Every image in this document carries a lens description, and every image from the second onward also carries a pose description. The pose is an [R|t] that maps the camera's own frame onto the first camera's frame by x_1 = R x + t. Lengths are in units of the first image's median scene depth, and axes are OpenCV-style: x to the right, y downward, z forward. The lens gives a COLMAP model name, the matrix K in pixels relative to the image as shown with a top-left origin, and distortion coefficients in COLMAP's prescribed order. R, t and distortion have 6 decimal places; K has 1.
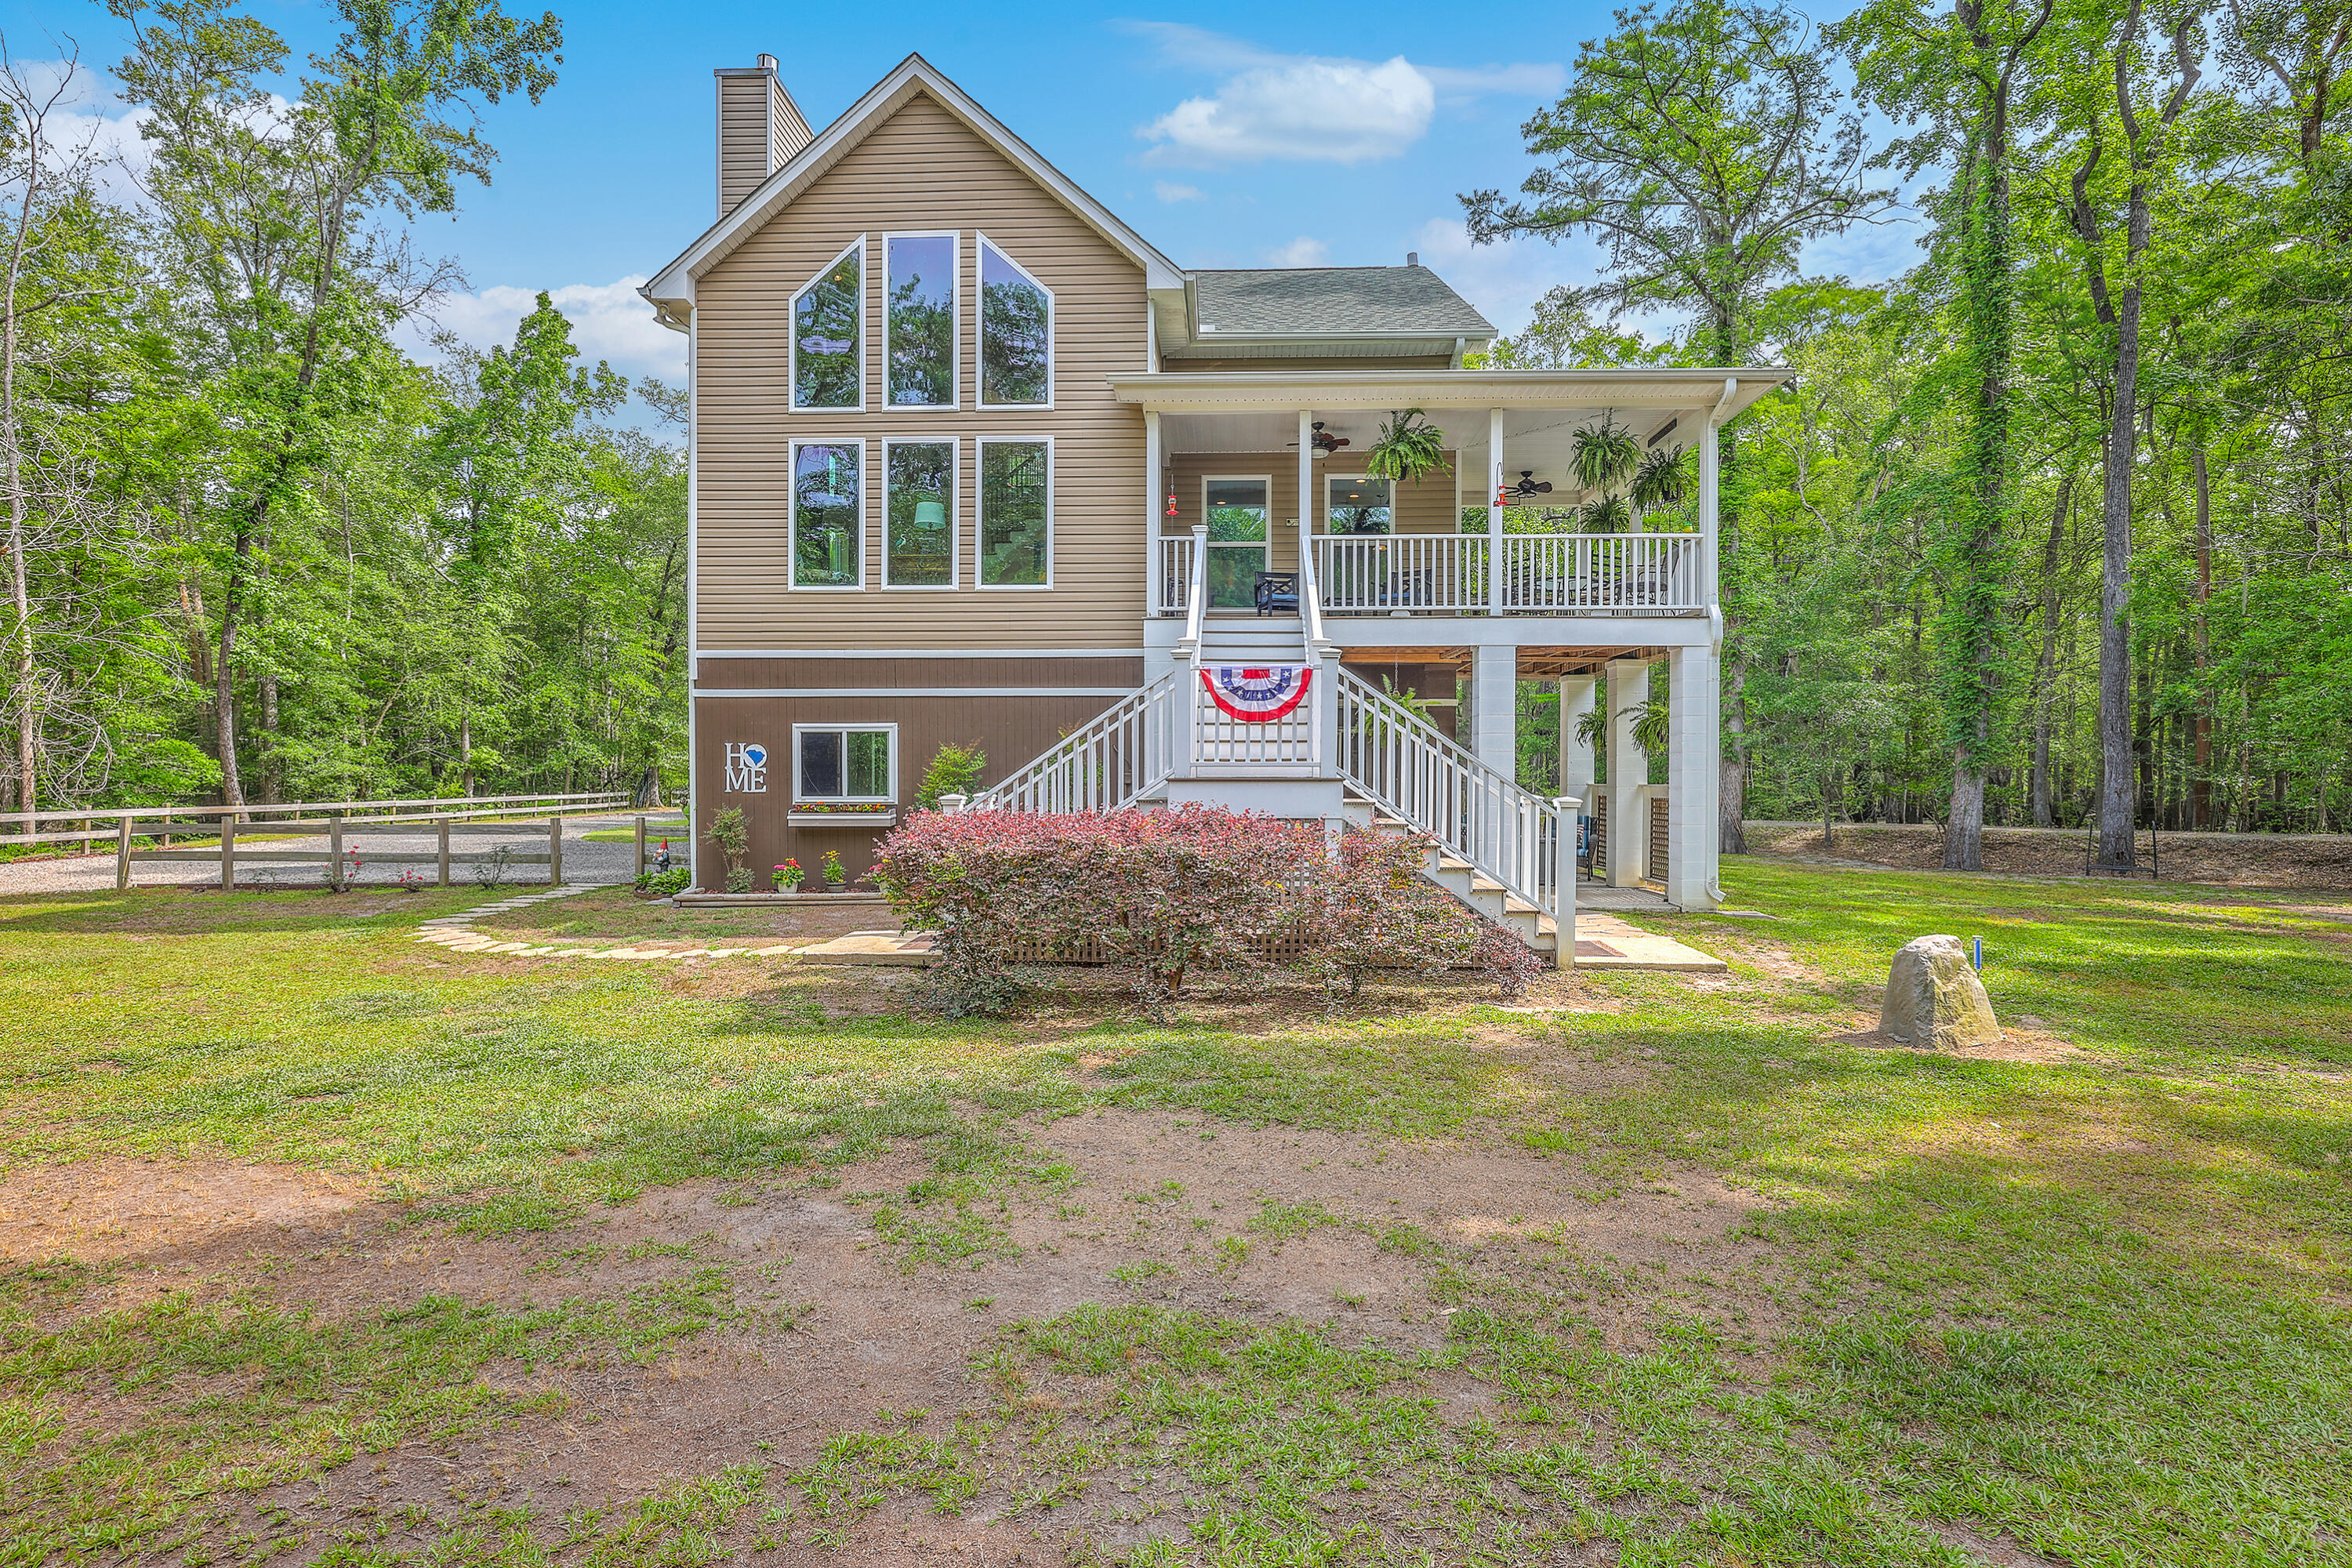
lens RADIAL K [[1167.0, 0, 1176.4], [0, 1167.0, 775.7], [0, 0, 1]] dist [-0.000122, -0.000644]
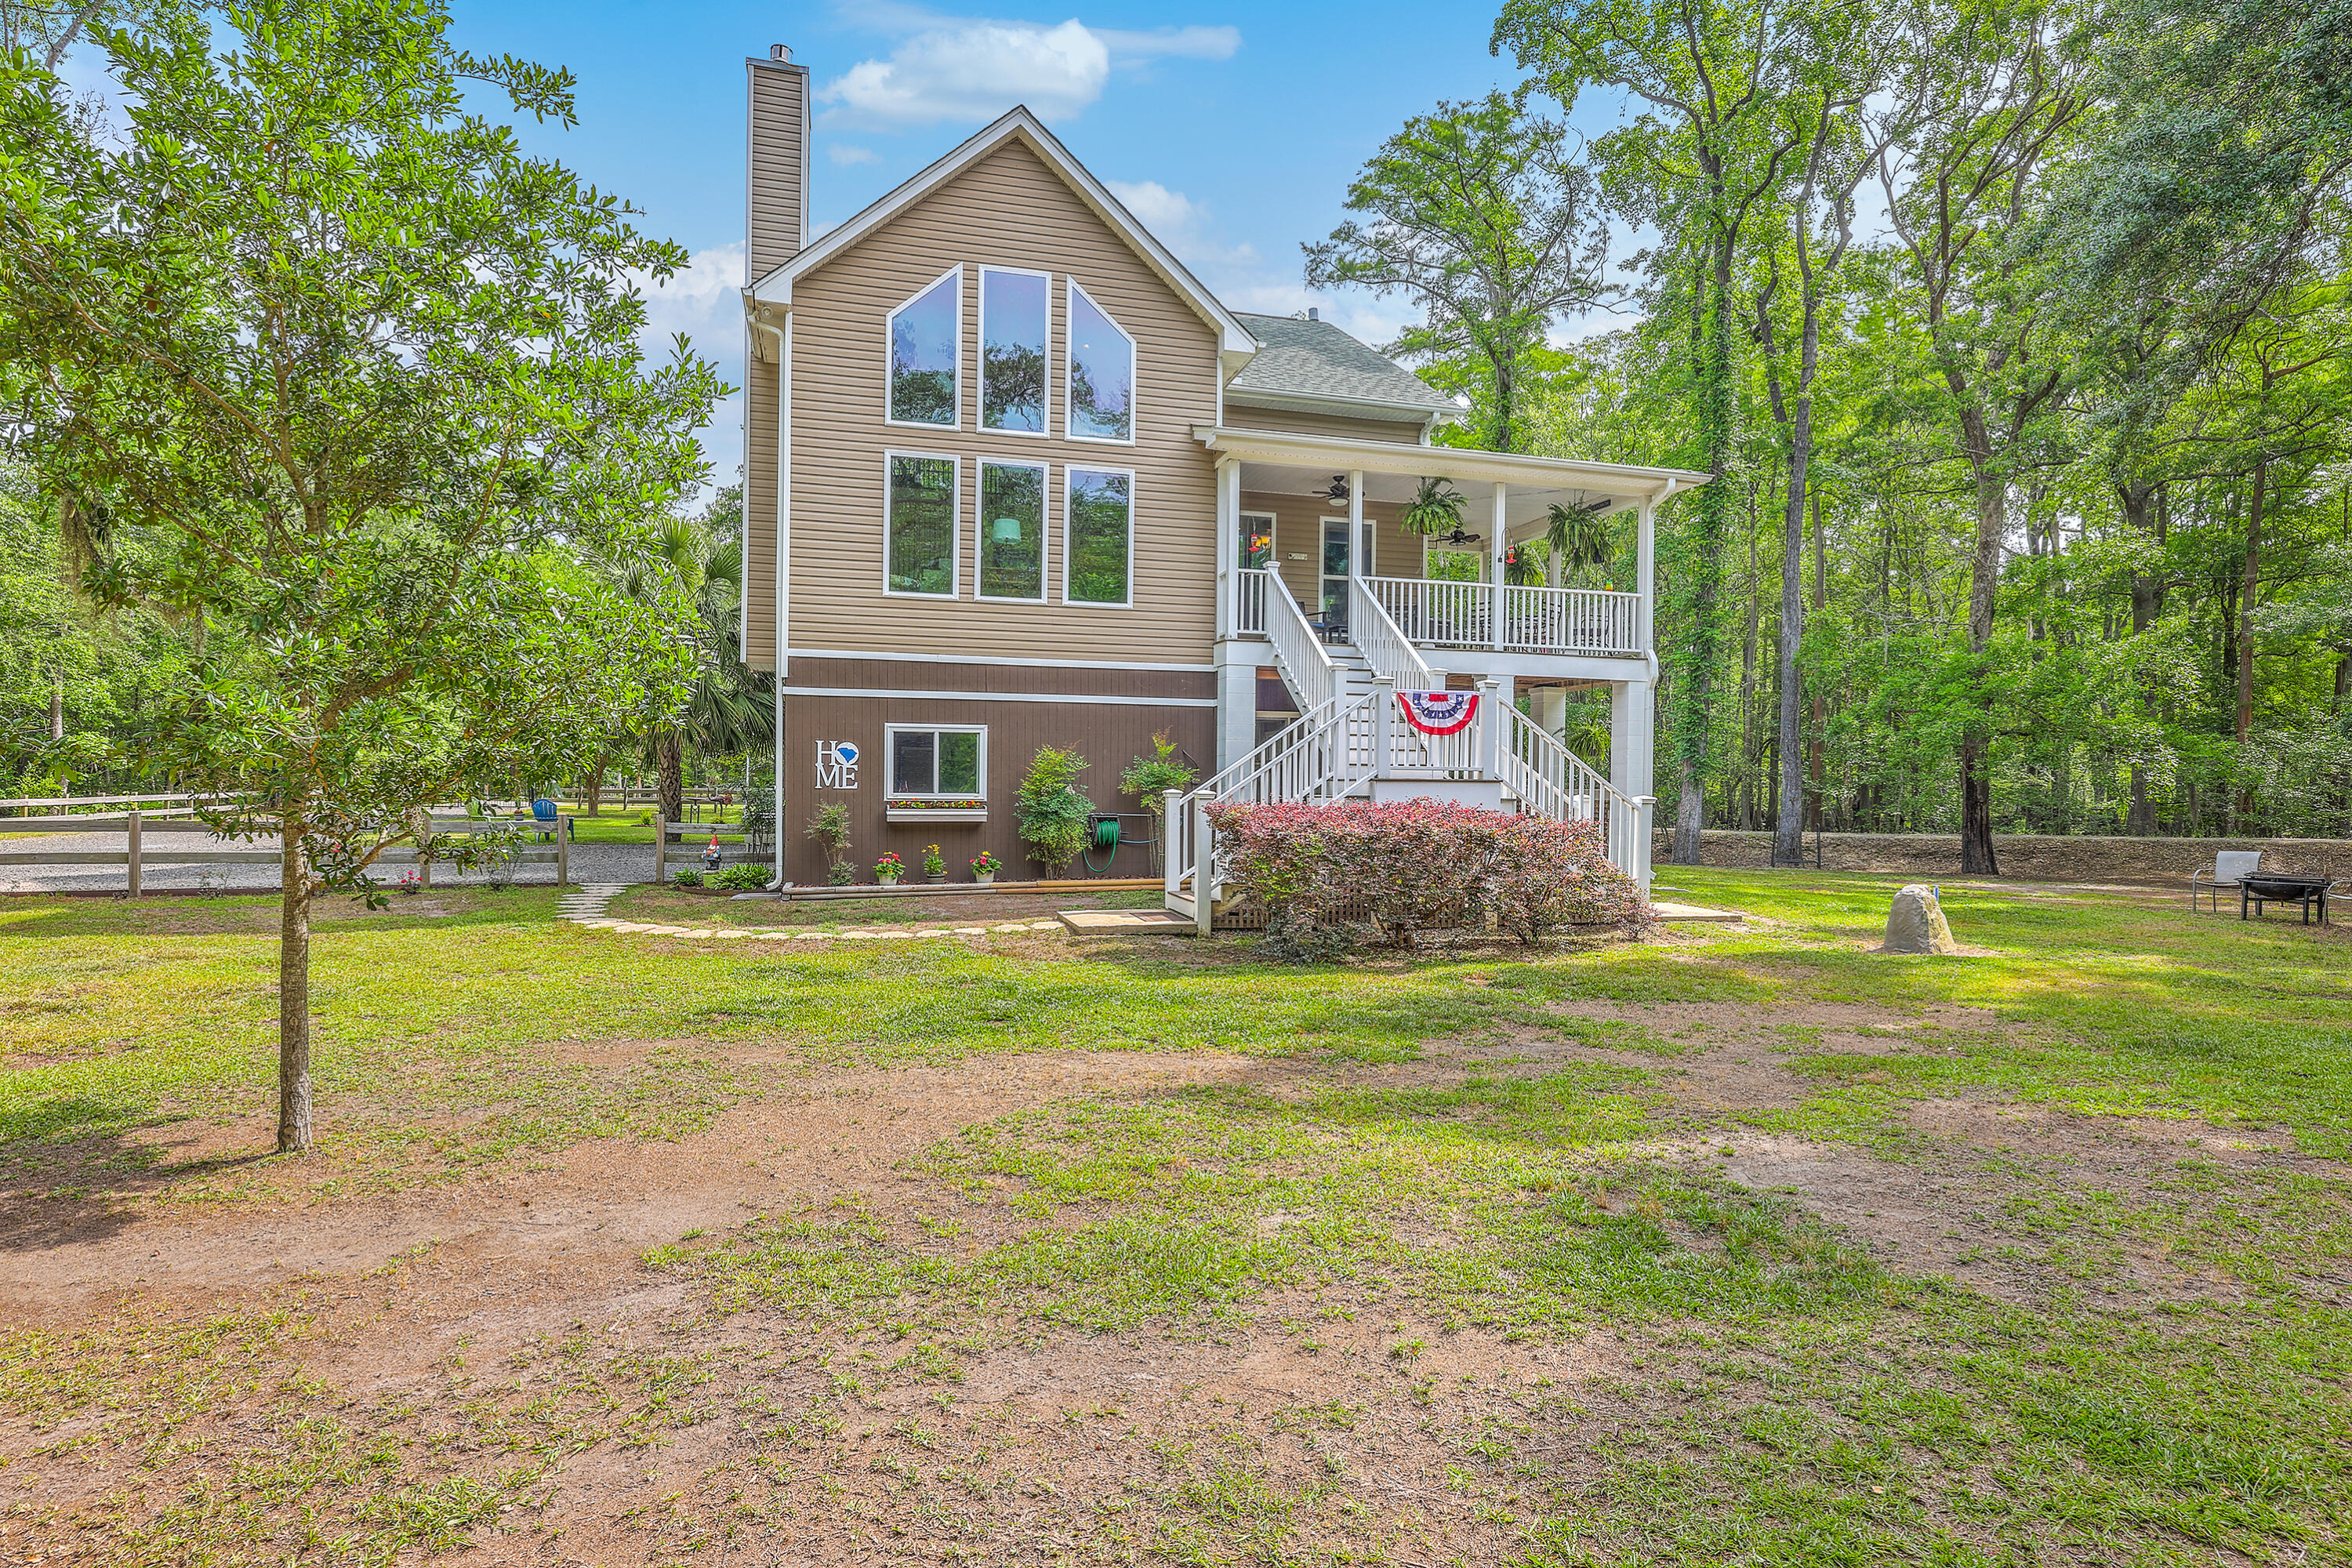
lens RADIAL K [[1276.3, 0, 1174.9], [0, 1276.3, 788.3], [0, 0, 1]] dist [-0.006233, -0.000363]
pose [[0.950592, 0.009310, 0.310304, -0.437908], [-0.010795, 0.999937, 0.003068, 0.007407], [-0.310256, -0.006266, 0.950633, -0.165223]]
